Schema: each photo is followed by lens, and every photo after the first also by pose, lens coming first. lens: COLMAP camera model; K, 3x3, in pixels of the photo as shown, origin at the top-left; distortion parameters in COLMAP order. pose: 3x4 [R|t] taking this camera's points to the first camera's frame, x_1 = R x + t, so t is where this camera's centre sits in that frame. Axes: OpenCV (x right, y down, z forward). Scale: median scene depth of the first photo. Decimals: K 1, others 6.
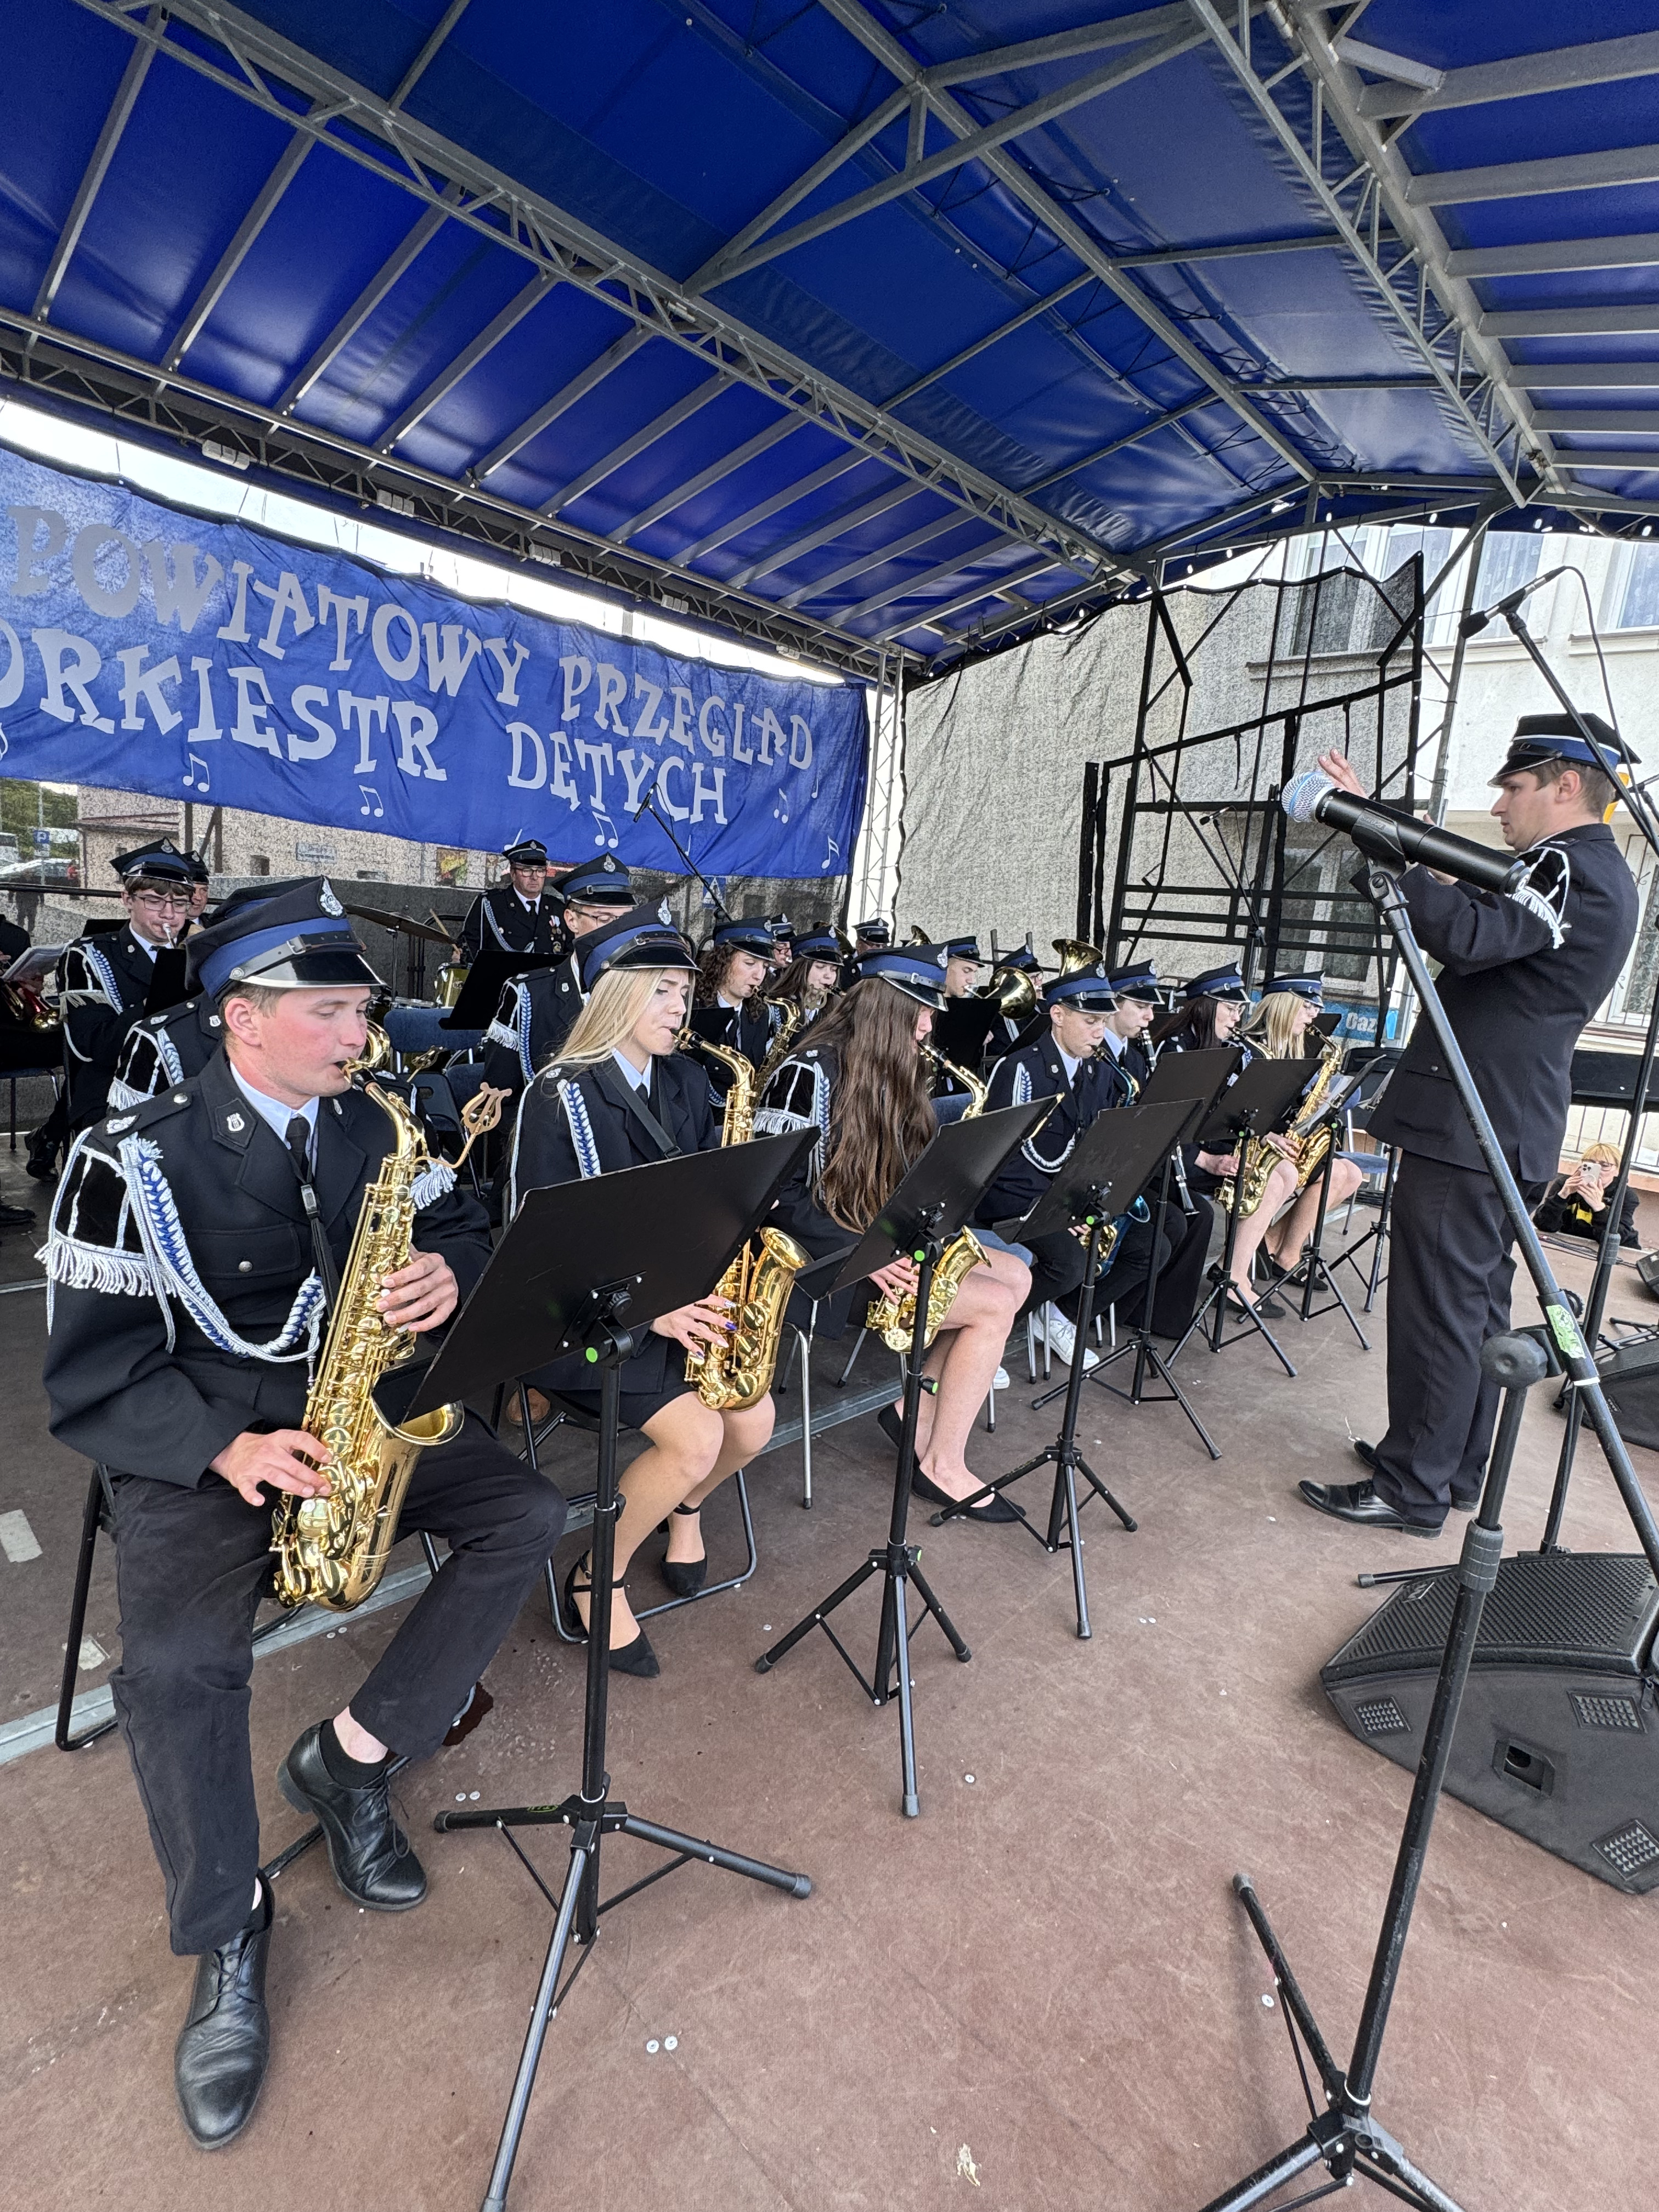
lens RADIAL K [[1076.7, 0, 840.8], [0, 1076.7, 1119.1], [0, 0, 1]] dist [-0.013908, 0.006563]
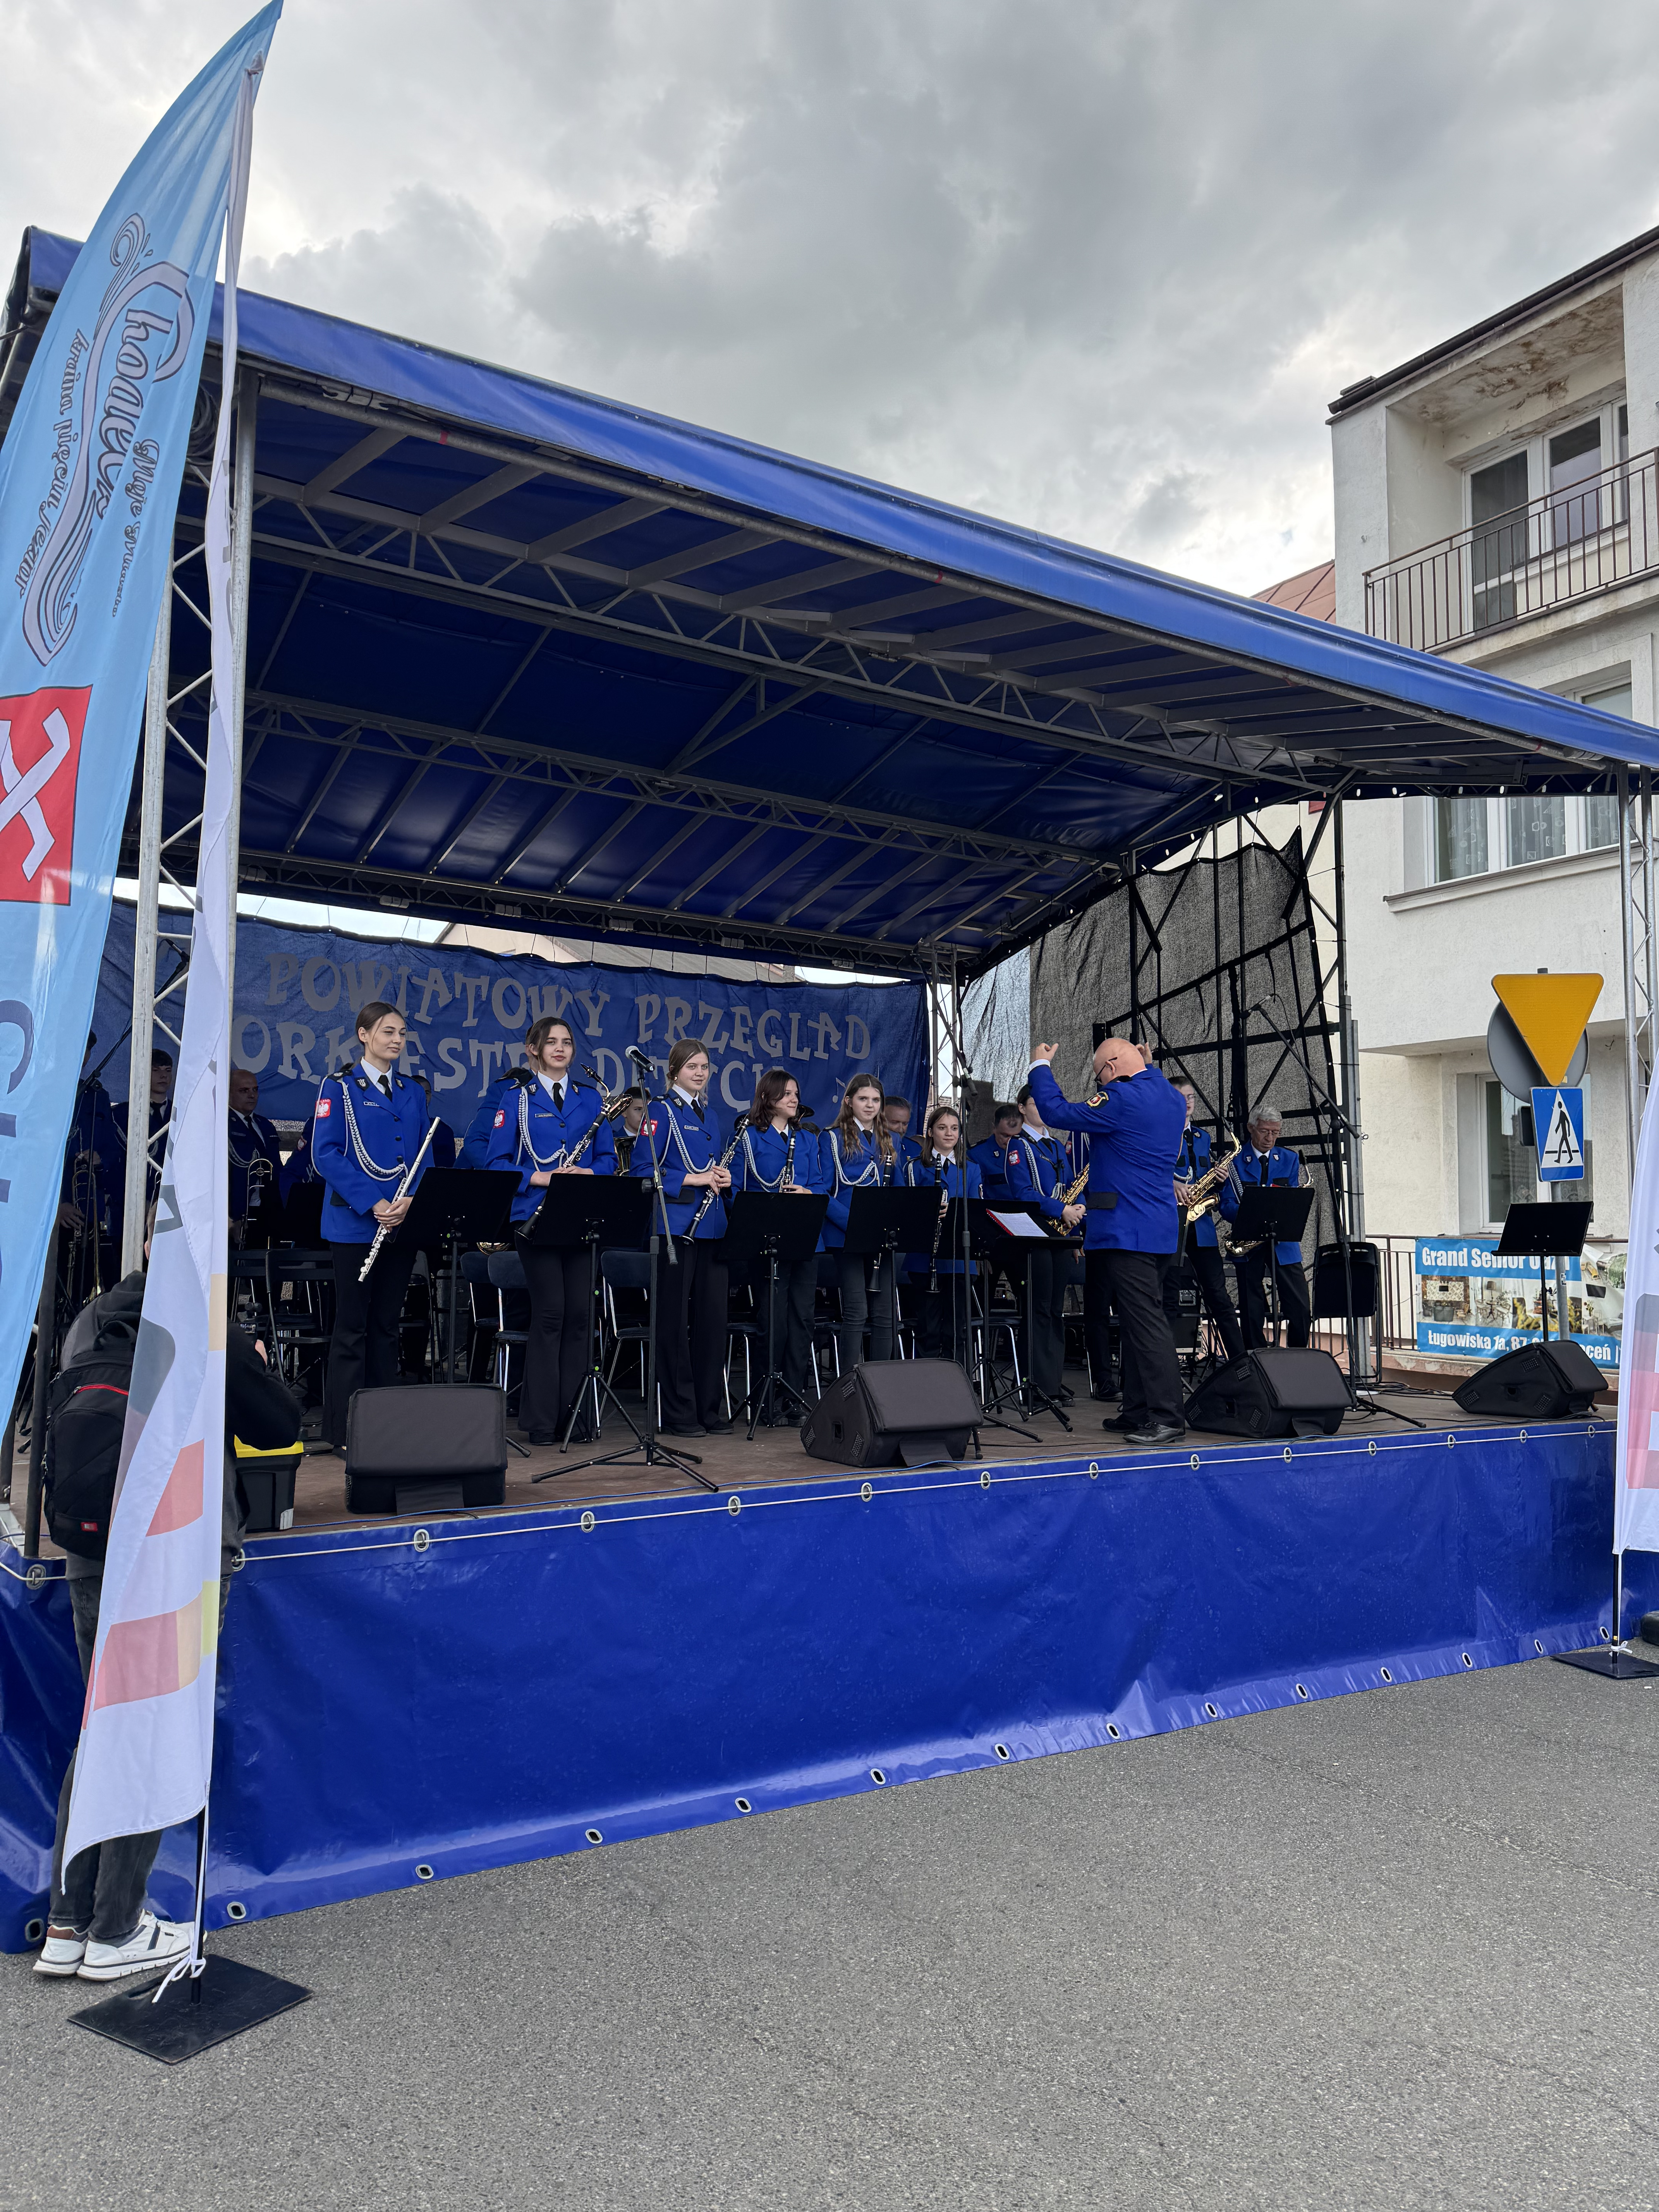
lens RADIAL K [[1554.4, 0, 793.9], [0, 1554.4, 1125.0], [0, 0, 1]] dist [0.033561, -0.037919]
pose [[0.958126, -0.098170, -0.268994, 0.397531], [0.018771, 0.958909, -0.283093, 0.241169], [0.285731, 0.266190, 0.920598, -0.601332]]
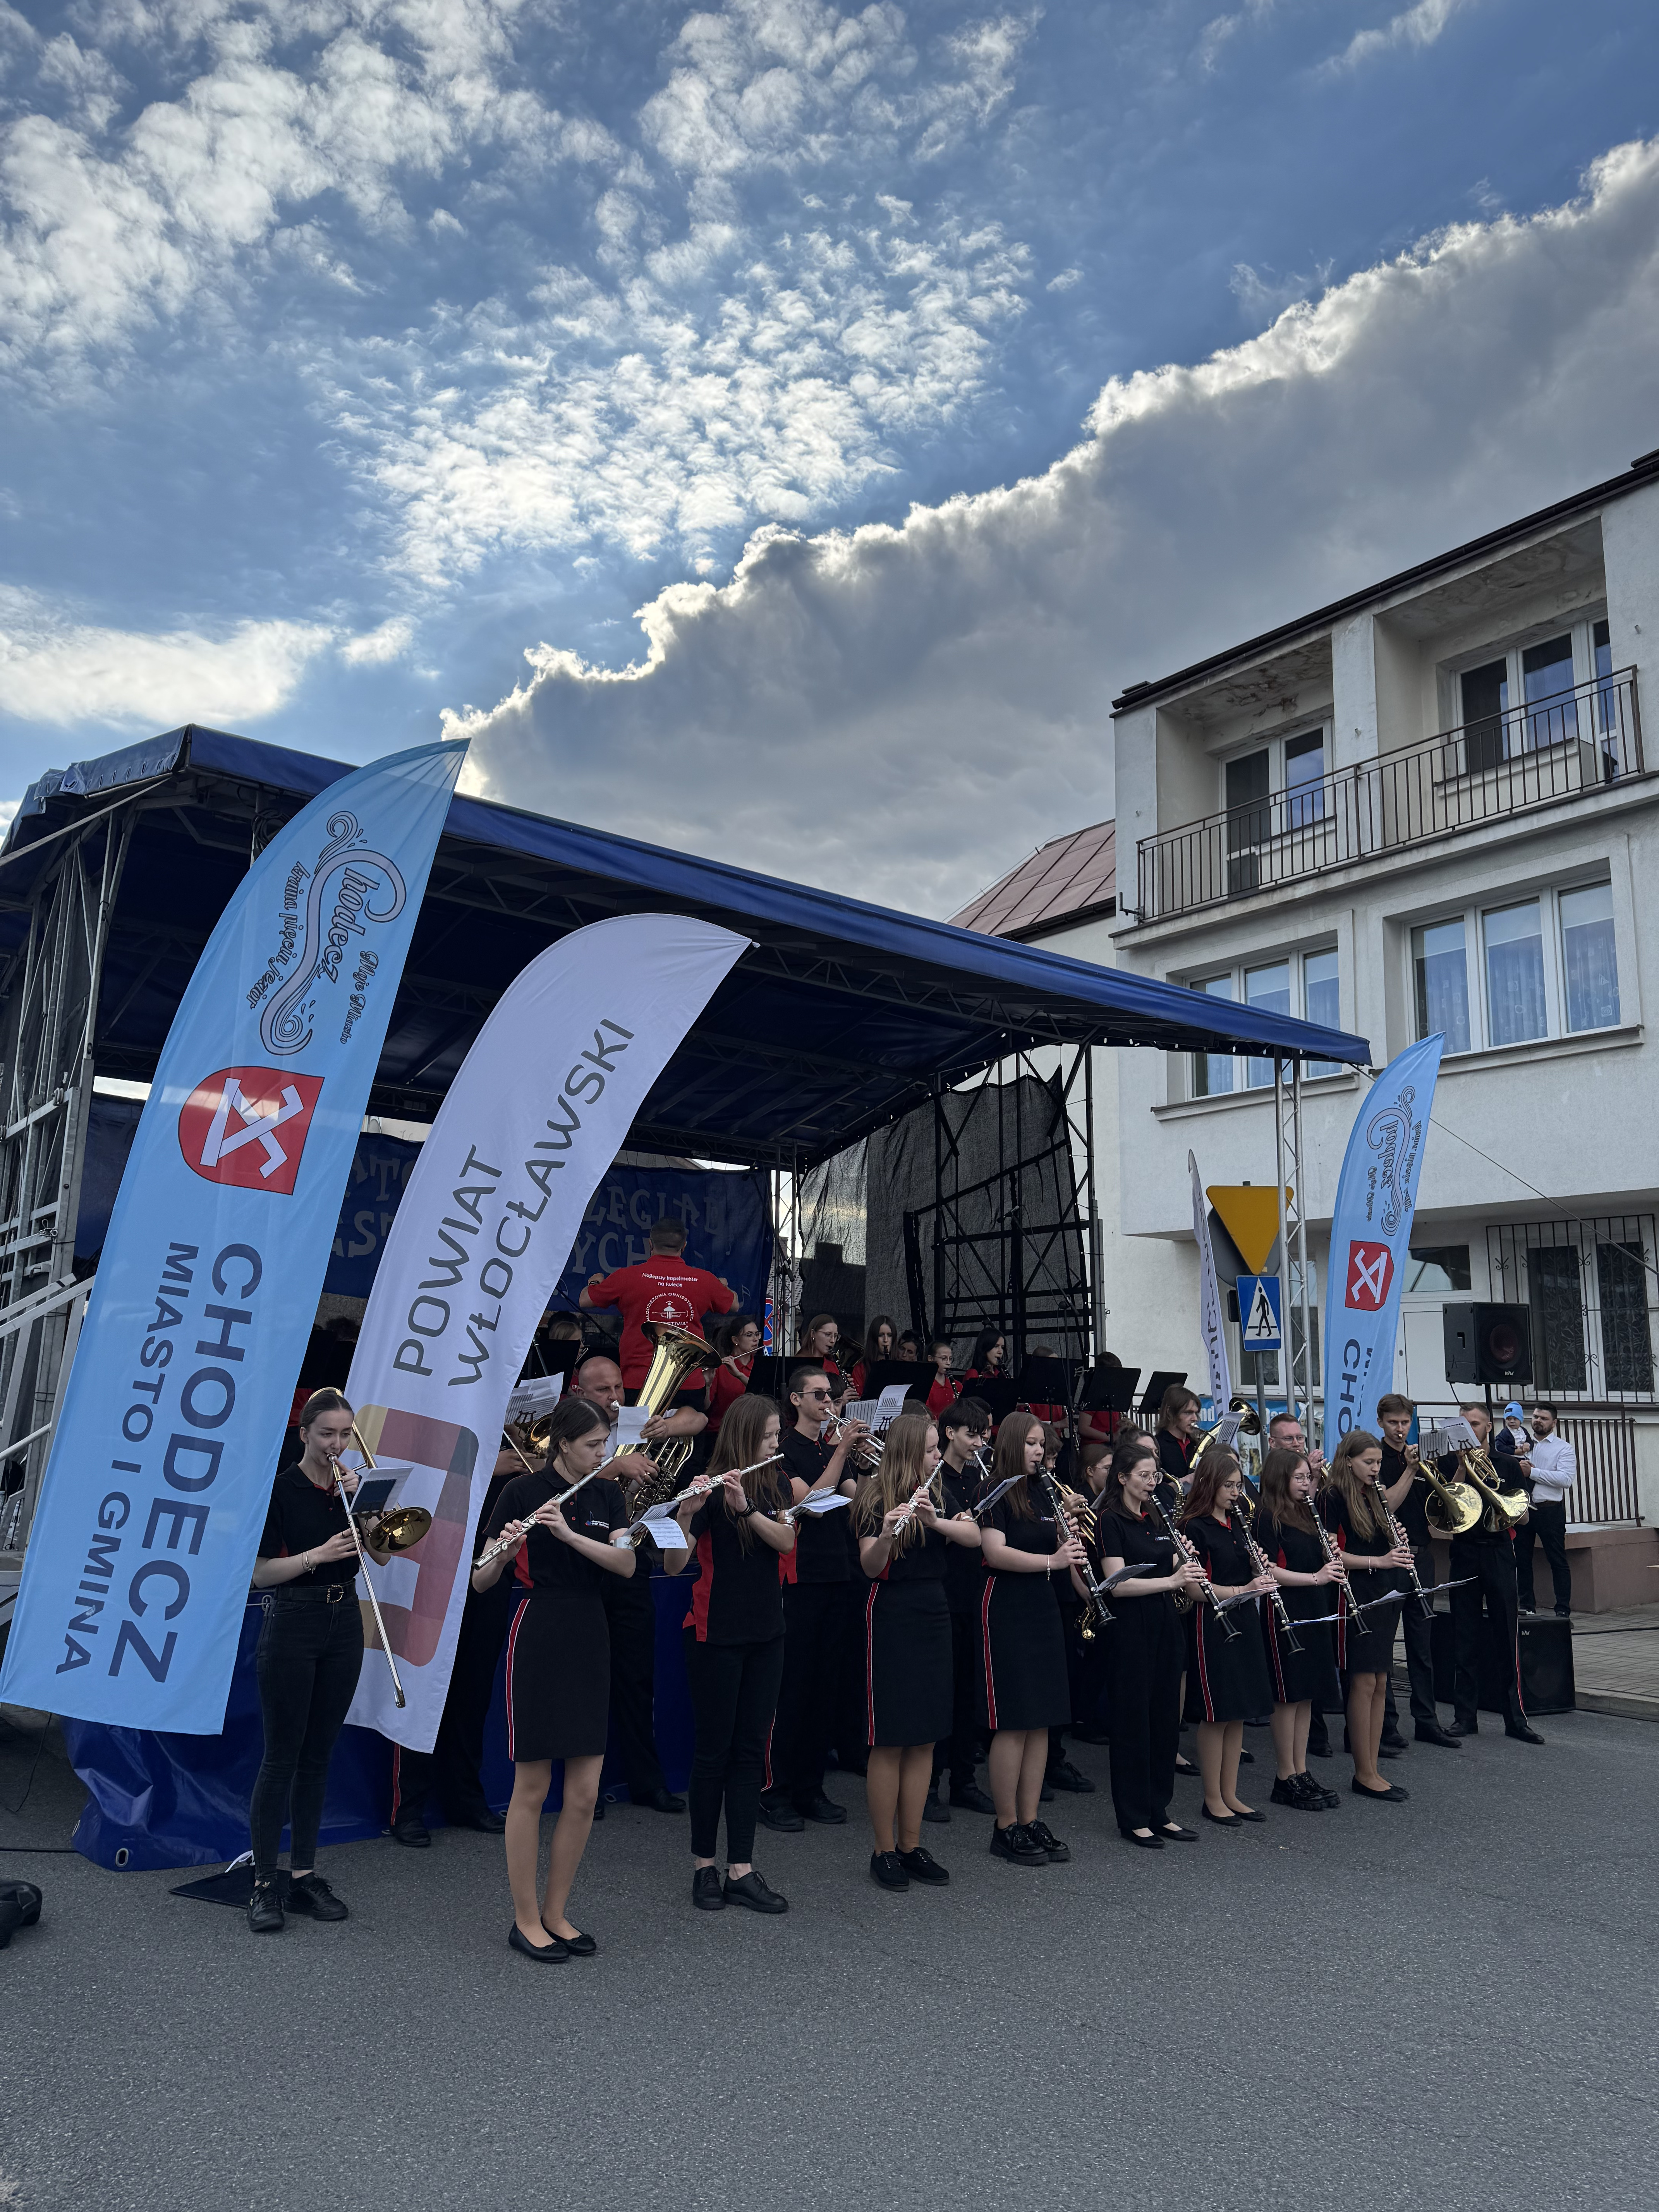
lens RADIAL K [[1554.4, 0, 800.2], [0, 1554.4, 1109.1], [0, 0, 1]] dist [0.033561, -0.037919]
pose [[0.981238, -0.095985, -0.167212, 0.492053], [0.025333, 0.923936, -0.381707, 0.324332], [0.191131, 0.370310, 0.909032, -0.949796]]
